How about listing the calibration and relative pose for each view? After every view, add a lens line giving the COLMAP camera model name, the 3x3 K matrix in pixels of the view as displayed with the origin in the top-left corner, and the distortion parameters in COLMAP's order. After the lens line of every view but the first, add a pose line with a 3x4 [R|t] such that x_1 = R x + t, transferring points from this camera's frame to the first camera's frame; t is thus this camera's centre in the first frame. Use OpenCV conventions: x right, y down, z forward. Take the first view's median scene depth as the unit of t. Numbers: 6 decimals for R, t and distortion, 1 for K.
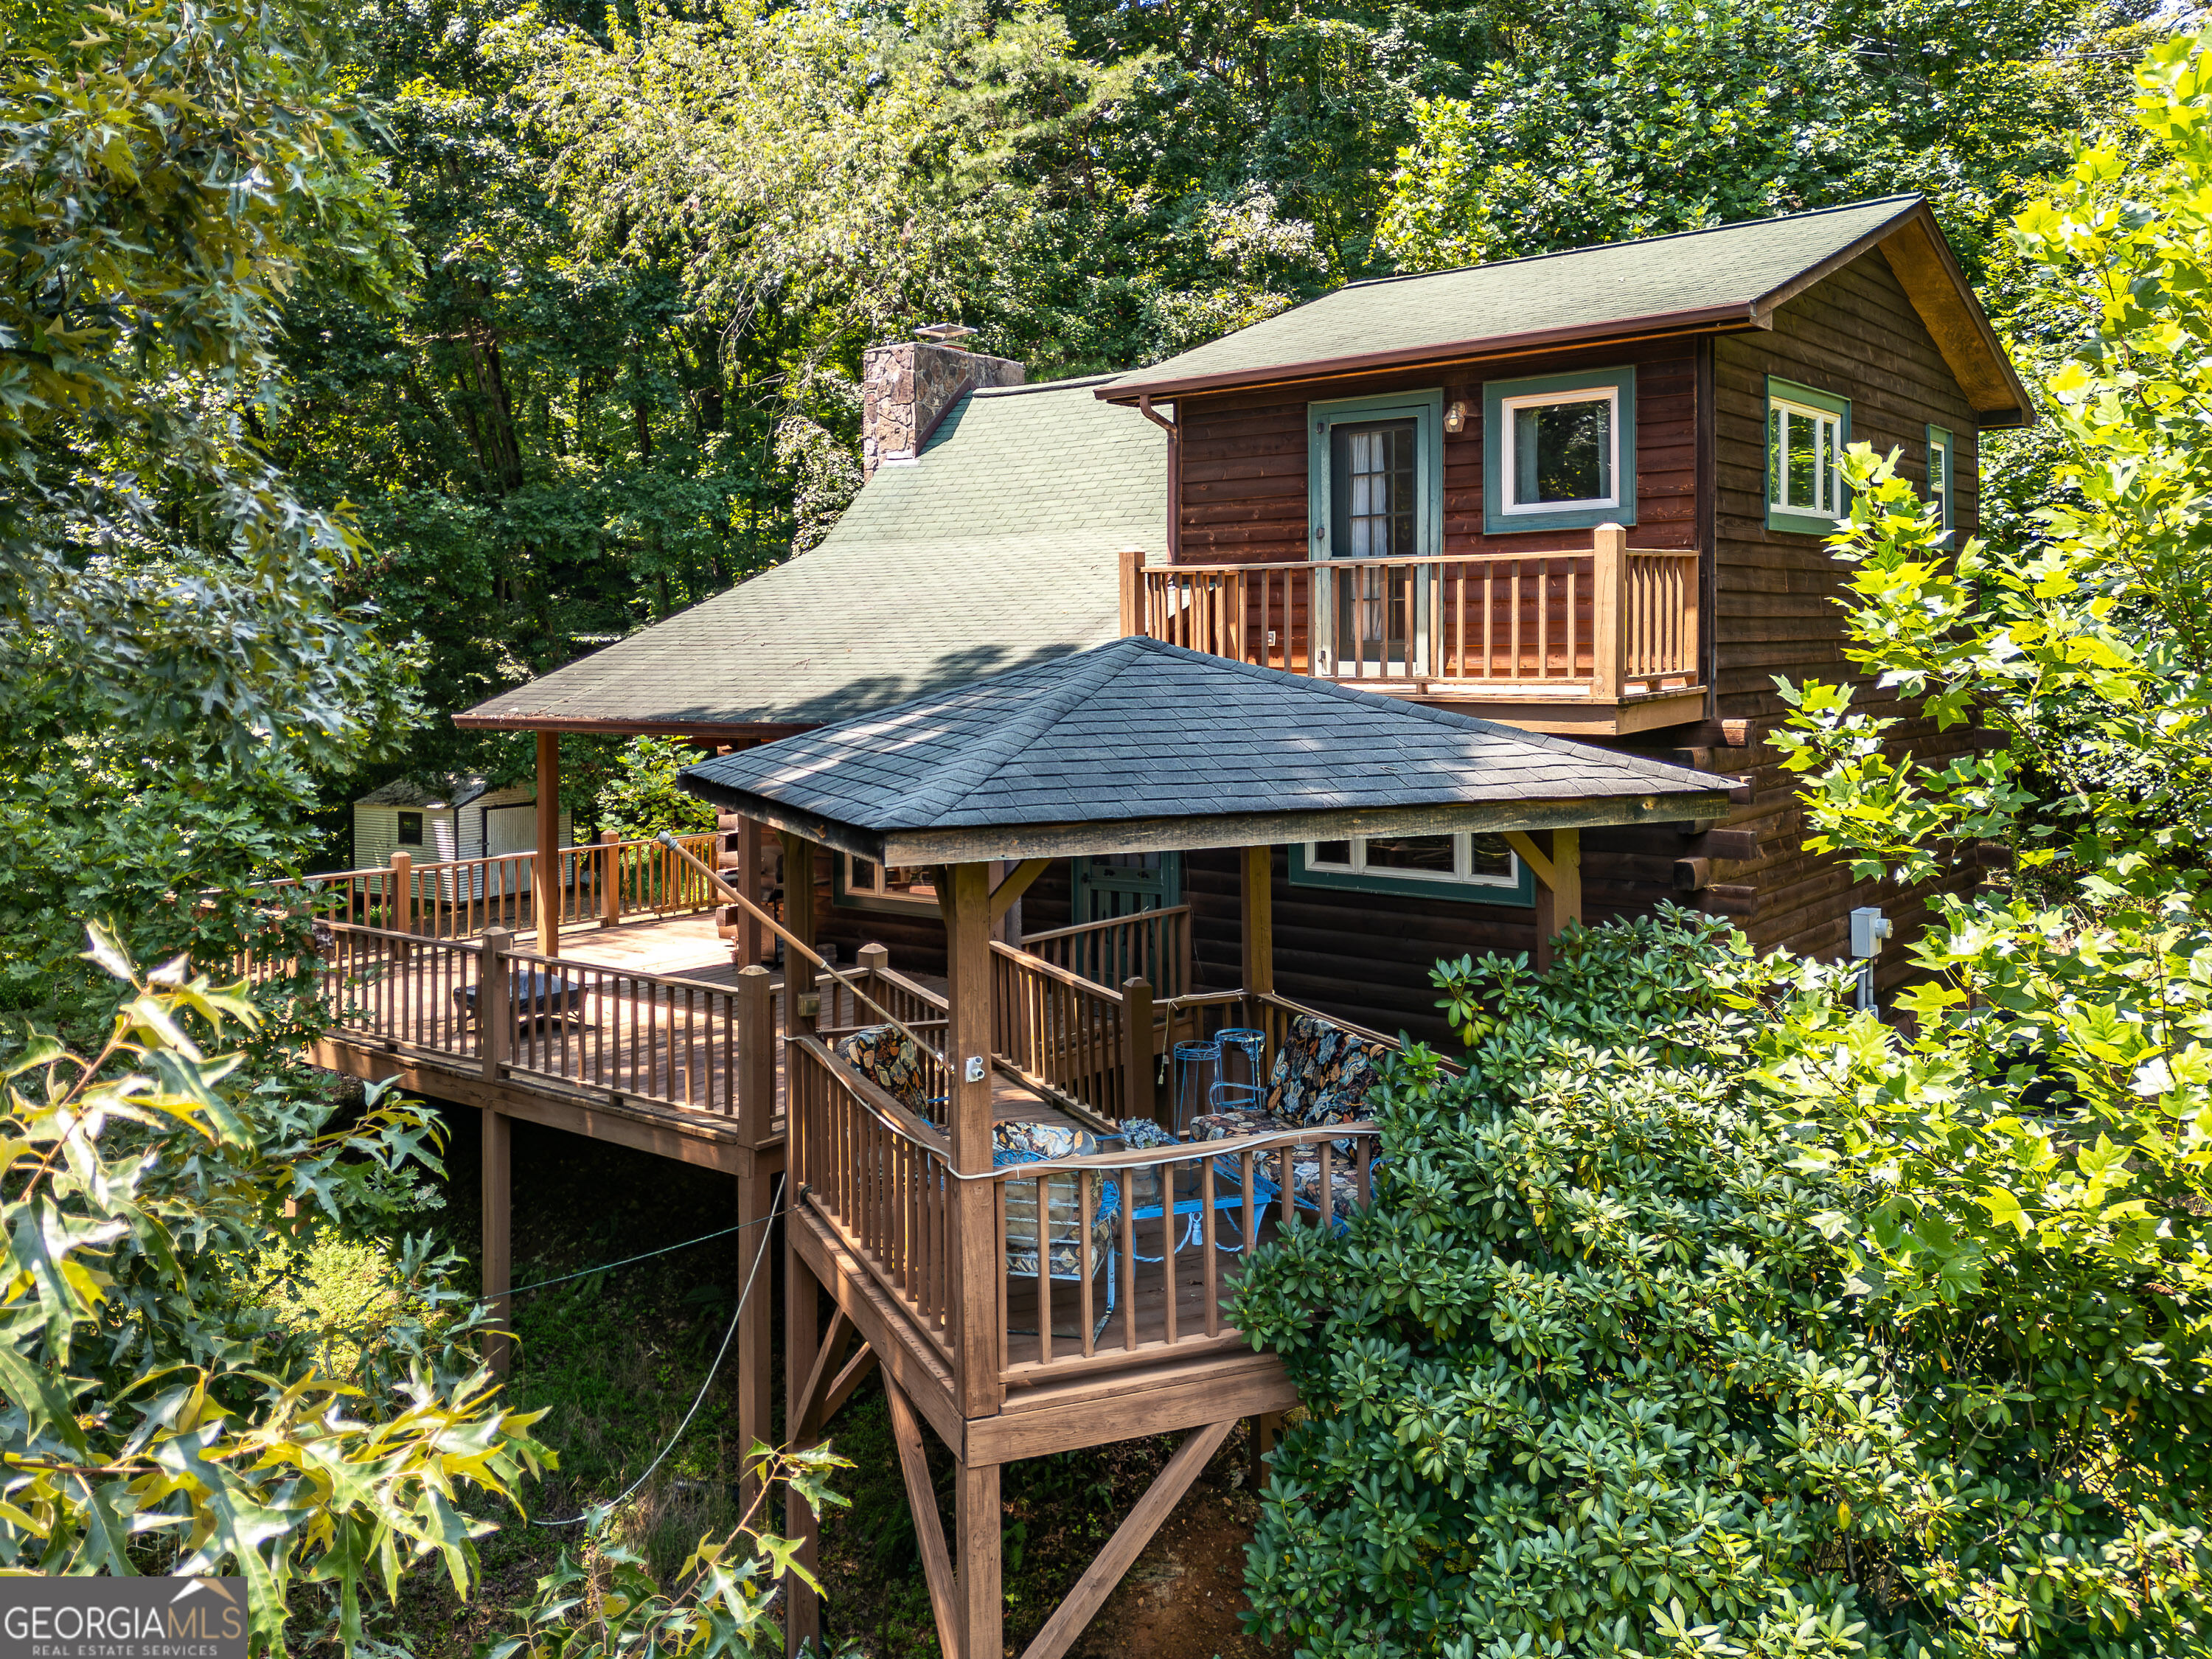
lens RADIAL K [[1793.9, 0, 1011.9], [0, 1793.9, 676.8], [0, 0, 1]] dist [0.113554, -0.094327]
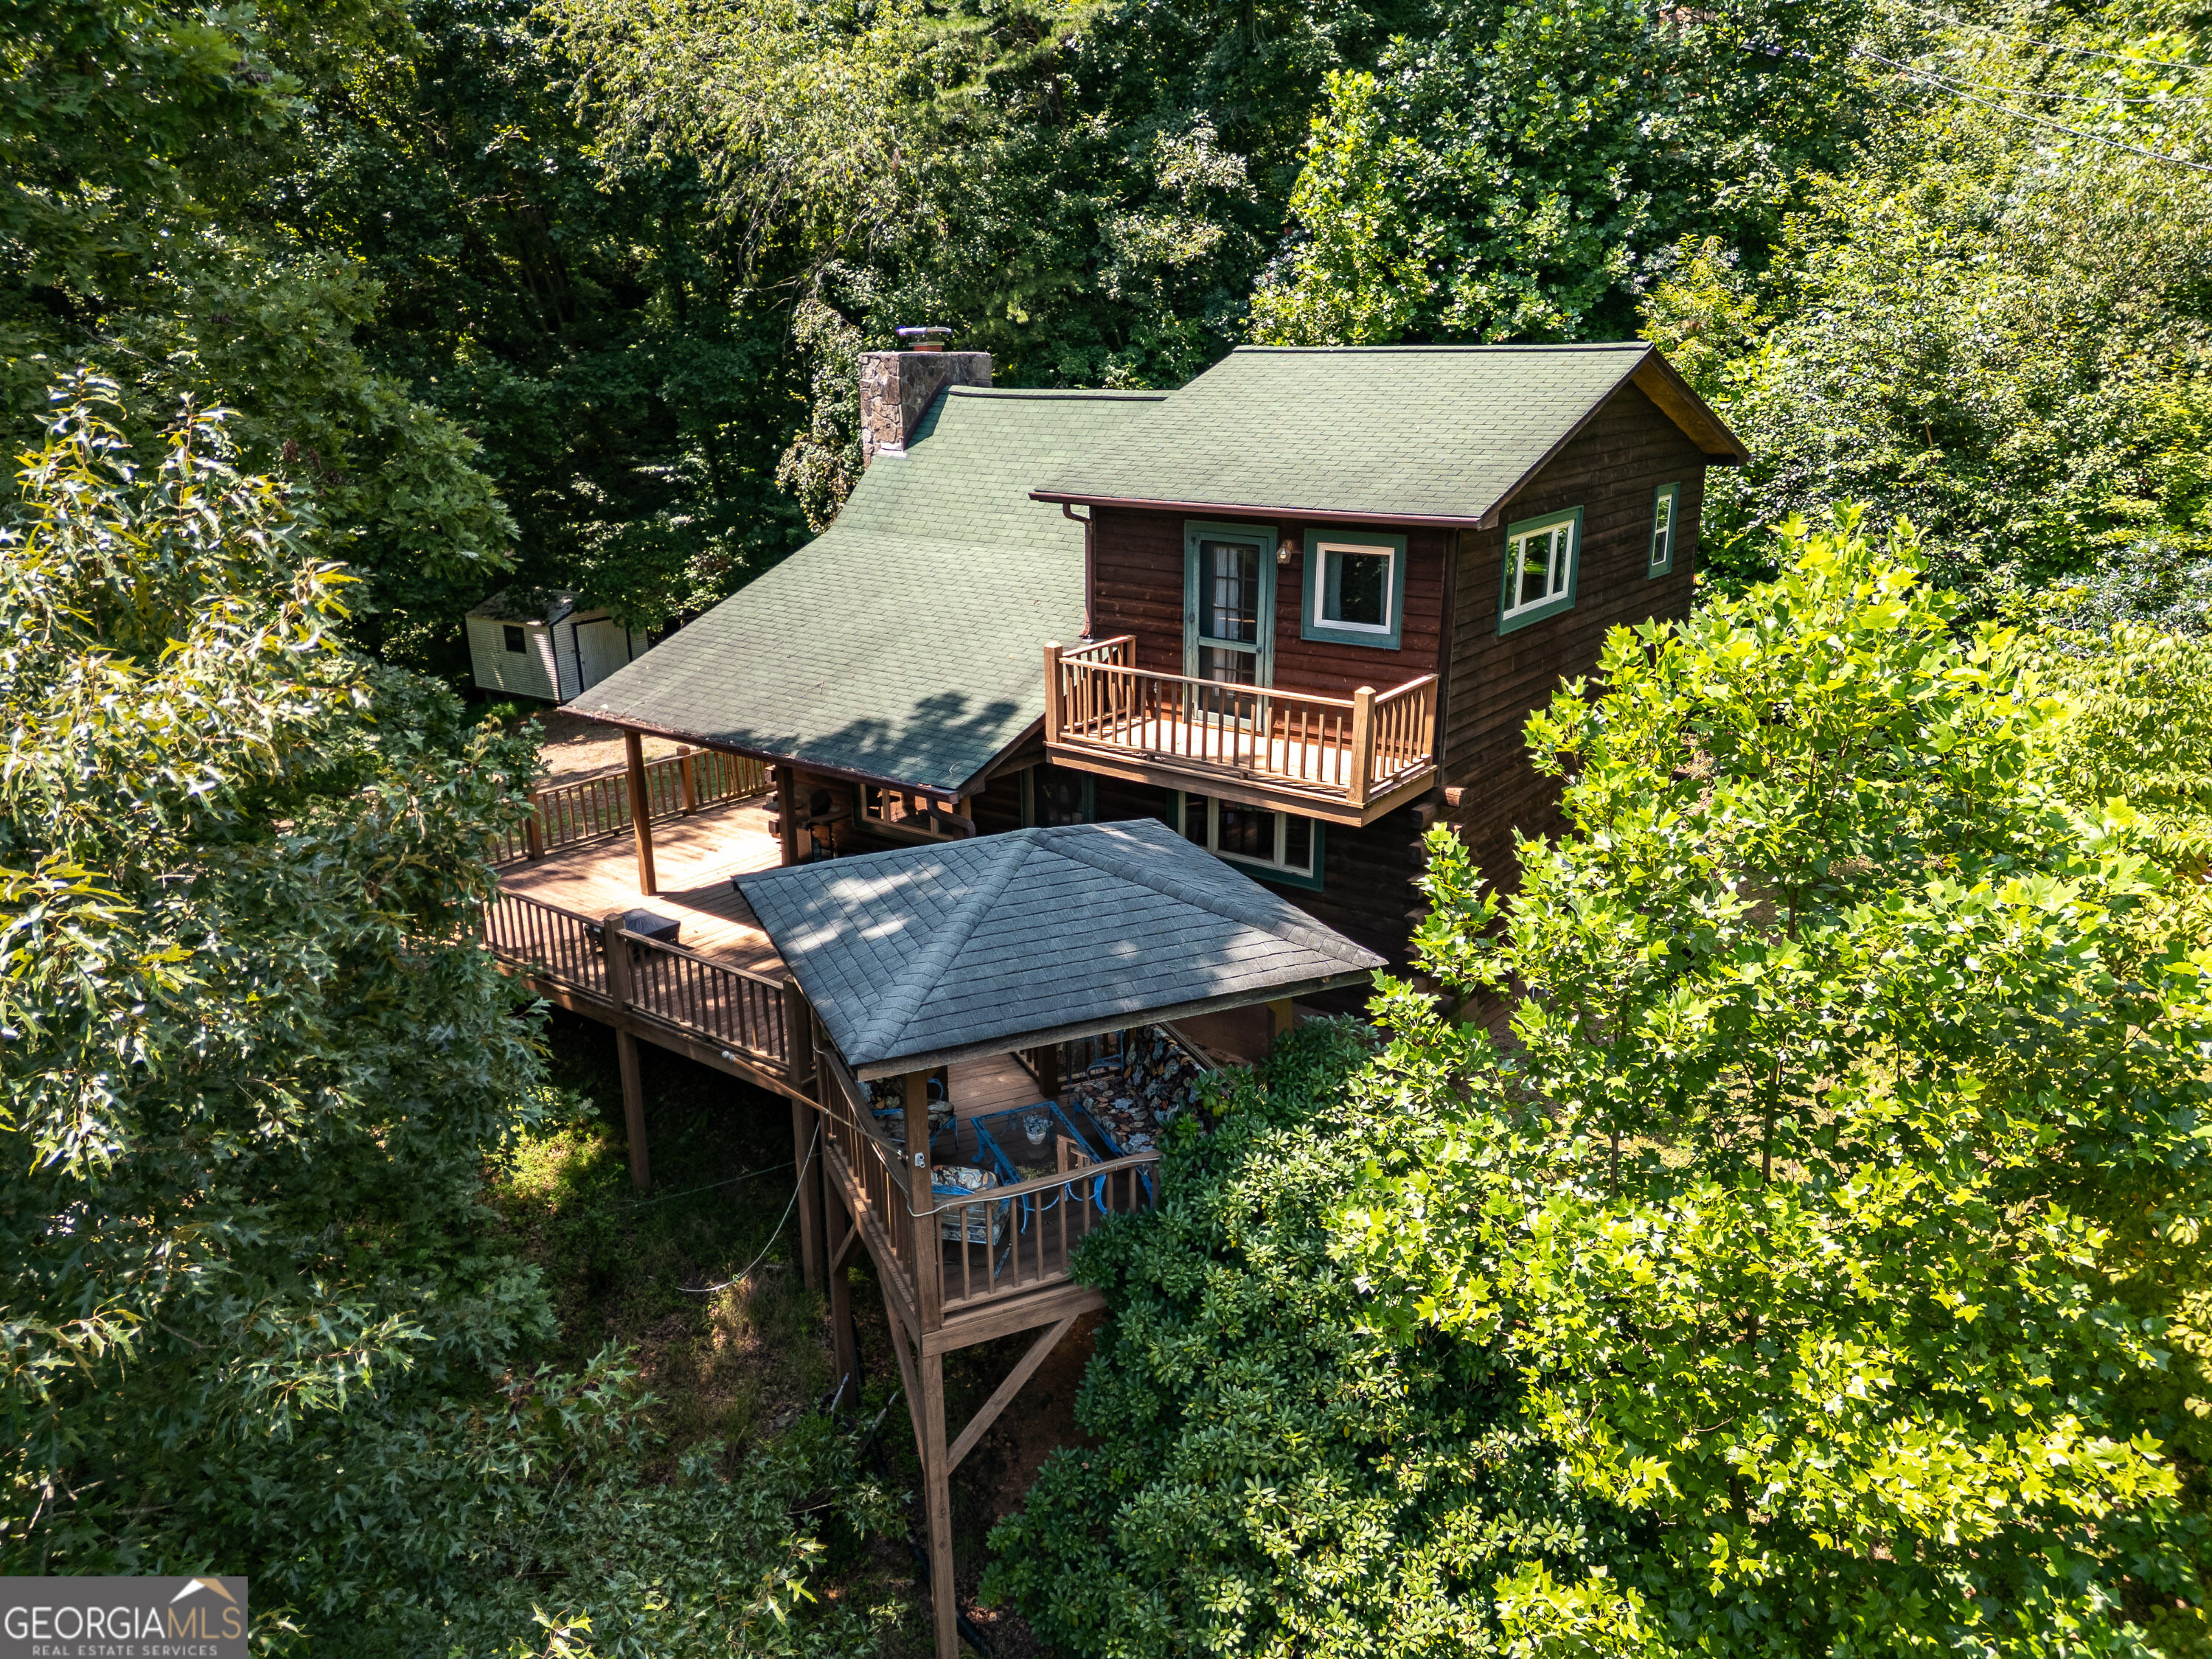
lens RADIAL K [[1559.3, 0, 1101.4], [0, 1559.3, 815.7], [0, 0, 1]] dist [0.100559, -0.052994]
pose [[0.999114, -0.014895, 0.039366, 0.030598], [0.002593, 0.955297, 0.295636, -0.166930], [-0.042010, -0.295272, 0.954489, -0.103787]]
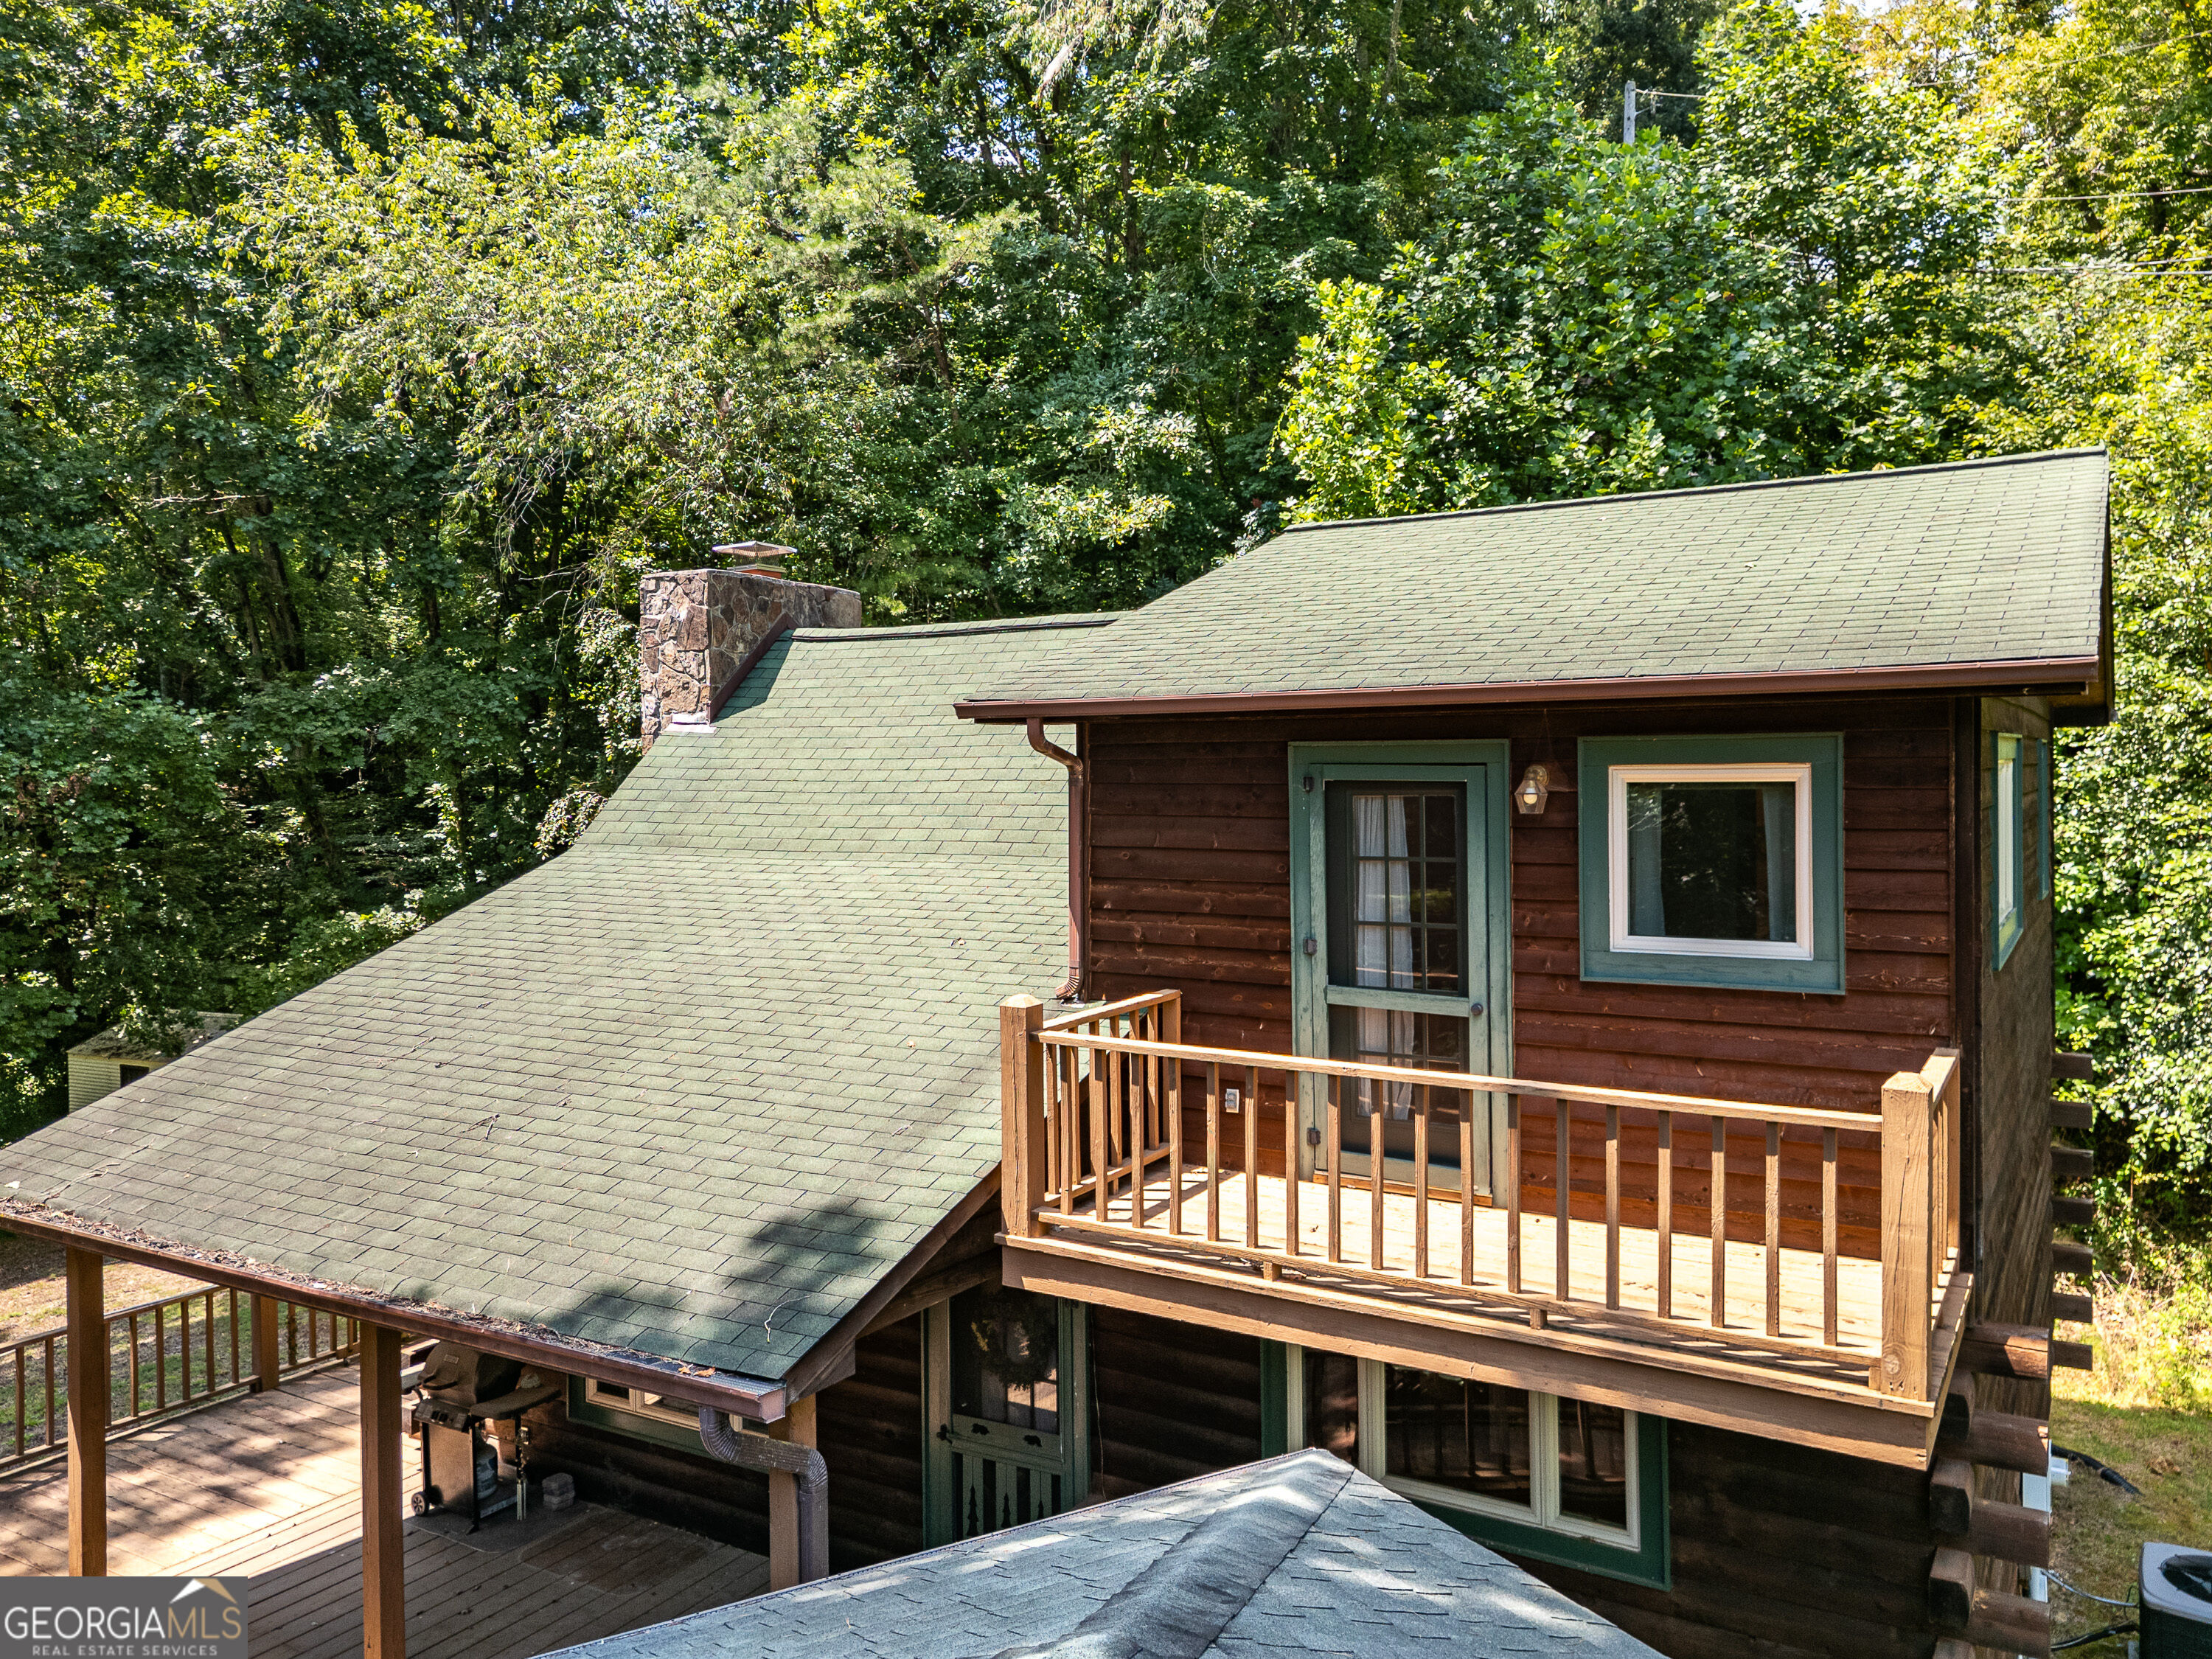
lens RADIAL K [[1580.1, 0, 1136.3], [0, 1580.1, 820.3], [0, 0, 1]] dist [0.086966, -0.062720]
pose [[0.986730, -0.007371, 0.162202, 0.010836], [0.003502, 0.999703, 0.024126, -0.080598], [-0.162332, -0.023237, 0.986463, 0.262515]]
